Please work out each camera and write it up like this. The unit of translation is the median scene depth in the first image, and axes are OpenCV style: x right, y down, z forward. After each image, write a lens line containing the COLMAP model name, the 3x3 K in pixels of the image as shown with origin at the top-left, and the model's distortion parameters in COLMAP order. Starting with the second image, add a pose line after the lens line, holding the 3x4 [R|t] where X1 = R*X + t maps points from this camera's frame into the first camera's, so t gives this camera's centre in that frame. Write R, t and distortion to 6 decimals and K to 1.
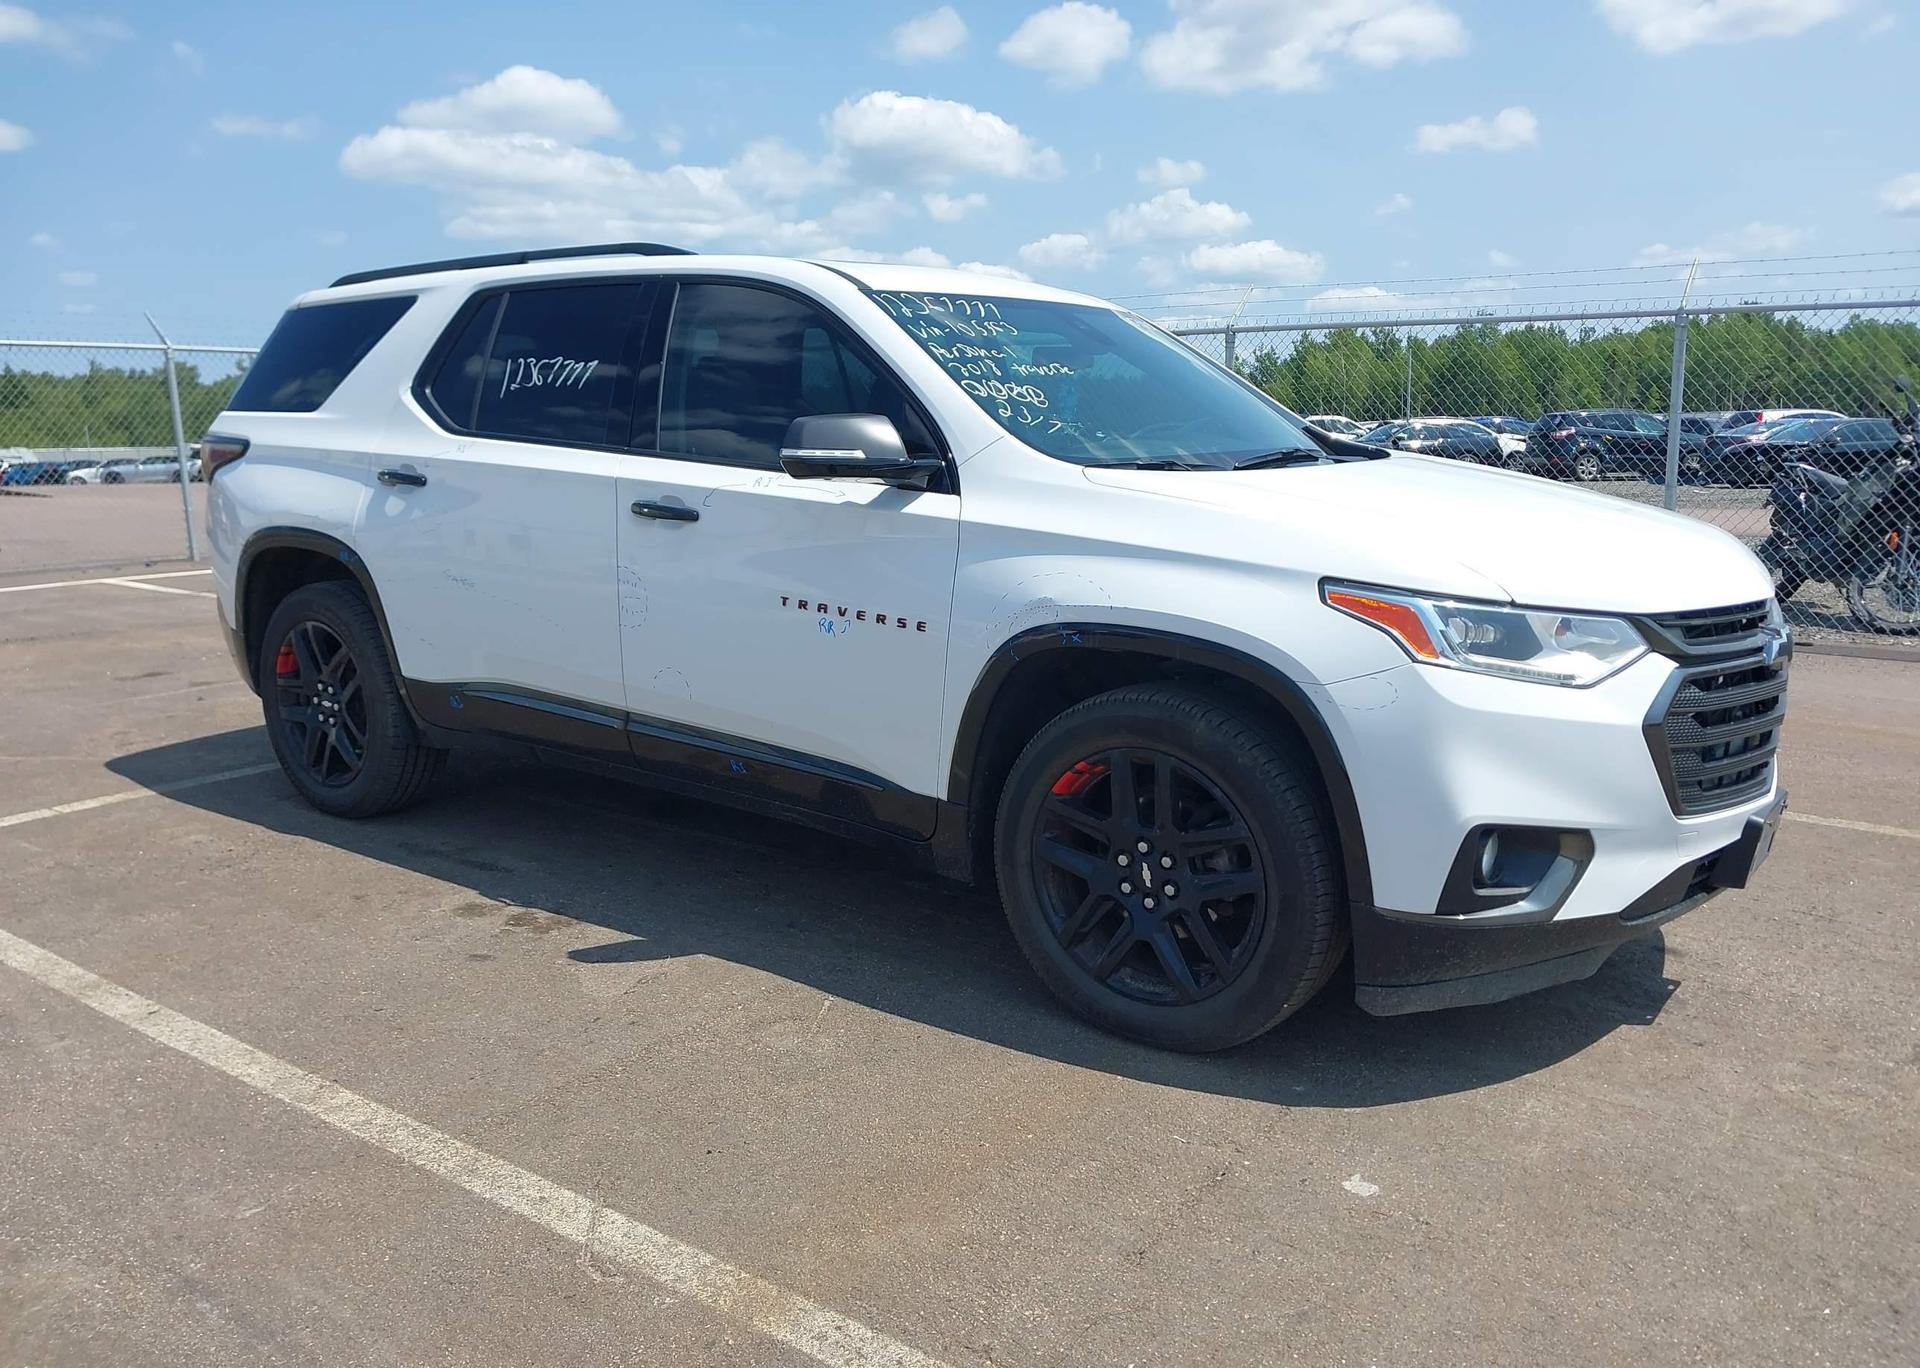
lens RADIAL K [[1509.2, 0, 967.8], [0, 1509.2, 681.4], [0, 0, 1]] dist [0.028918, -0.034672]
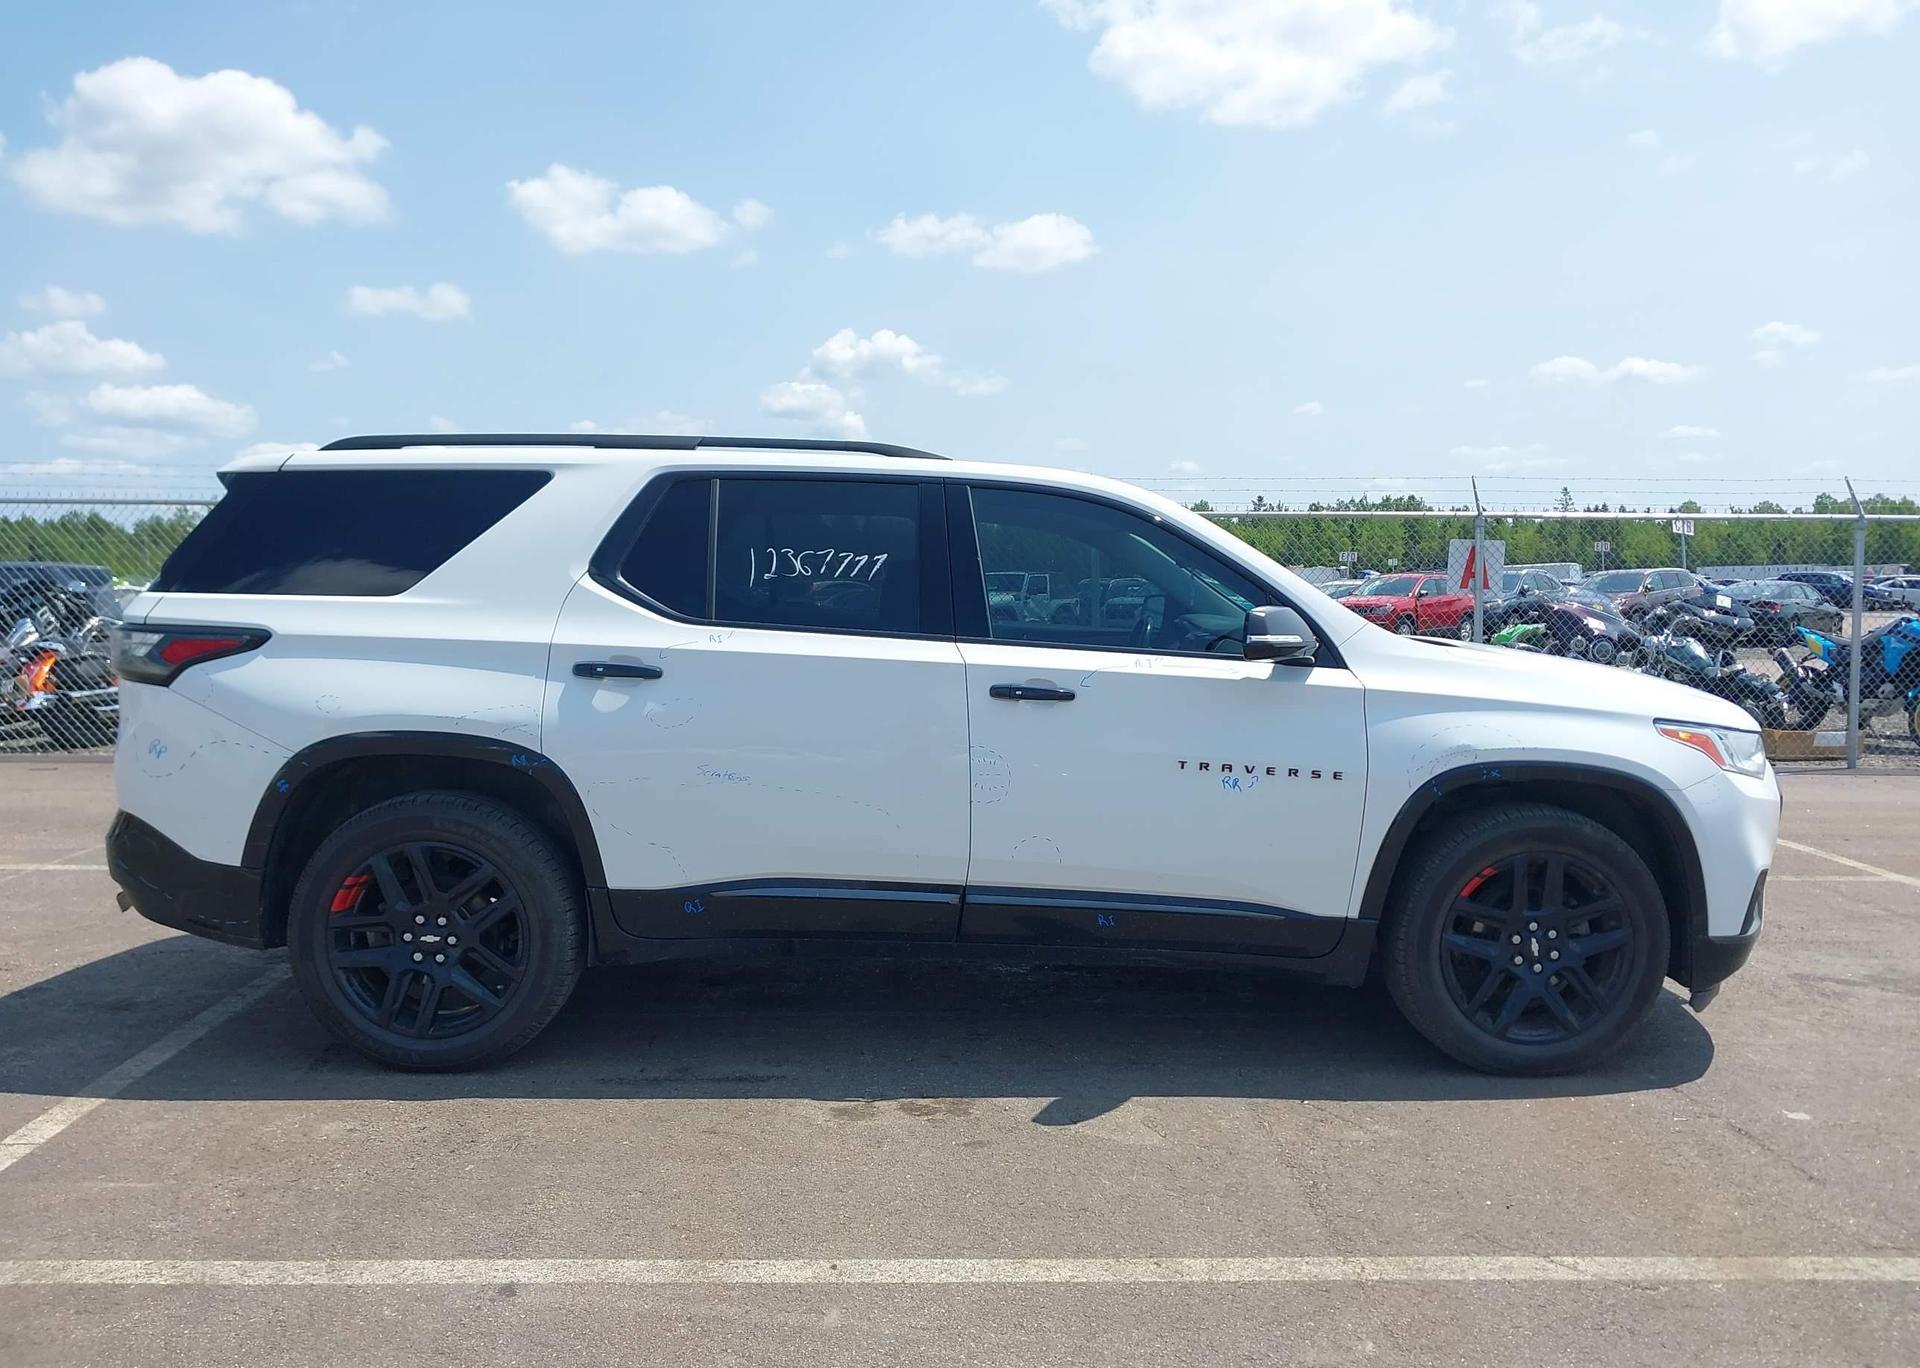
lens RADIAL K [[1507.3, 0, 968.7], [0, 1507.3, 688.9], [0, 0, 1]] dist [0.053207, -0.071664]
pose [[0.787122, -0.037471, 0.615658, -0.941960], [0.098303, 0.993015, -0.065243, -0.051920], [-0.608914, 0.111876, 0.785308, 0.189658]]
